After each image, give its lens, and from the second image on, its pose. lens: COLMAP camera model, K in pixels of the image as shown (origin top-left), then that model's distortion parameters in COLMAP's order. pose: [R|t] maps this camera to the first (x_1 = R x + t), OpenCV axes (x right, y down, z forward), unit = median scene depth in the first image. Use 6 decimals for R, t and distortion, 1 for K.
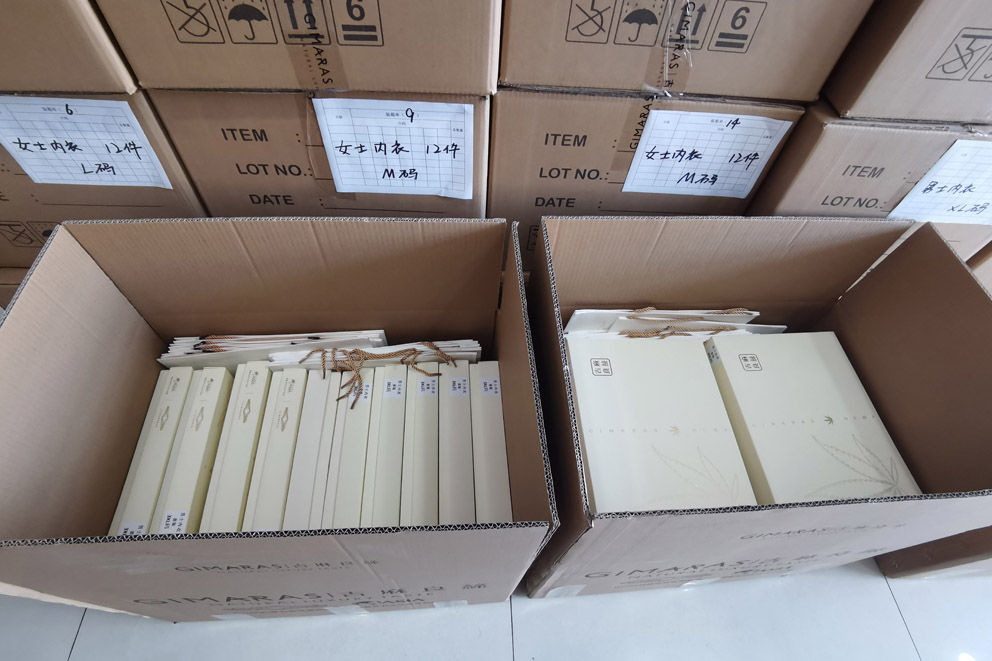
lens RADIAL K [[485.7, 0, 496.0], [0, 485.7, 330.5], [0, 0, 1]] dist [-0.027112, 0.000031]
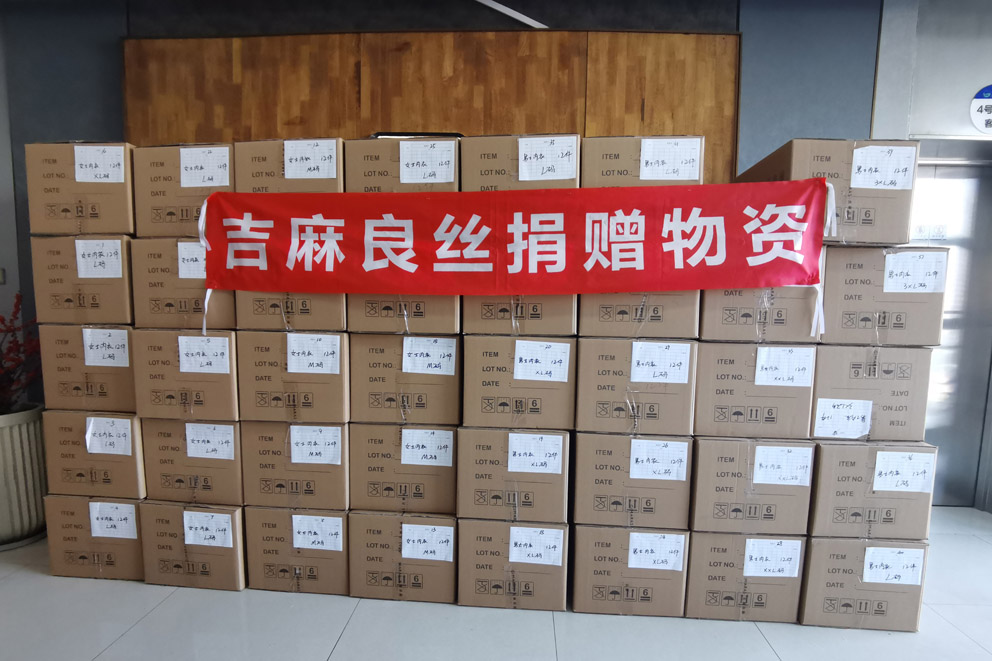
lens RADIAL K [[485.7, 0, 496.0], [0, 485.7, 330.5], [0, 0, 1]] dist [-0.027112, 0.000031]
pose [[0.989000, -0.044020, -0.141213, 1.248996], [-0.080695, 0.639533, -0.764517, 1.248075], [0.123965, 0.767502, 0.628946, -1.109958]]
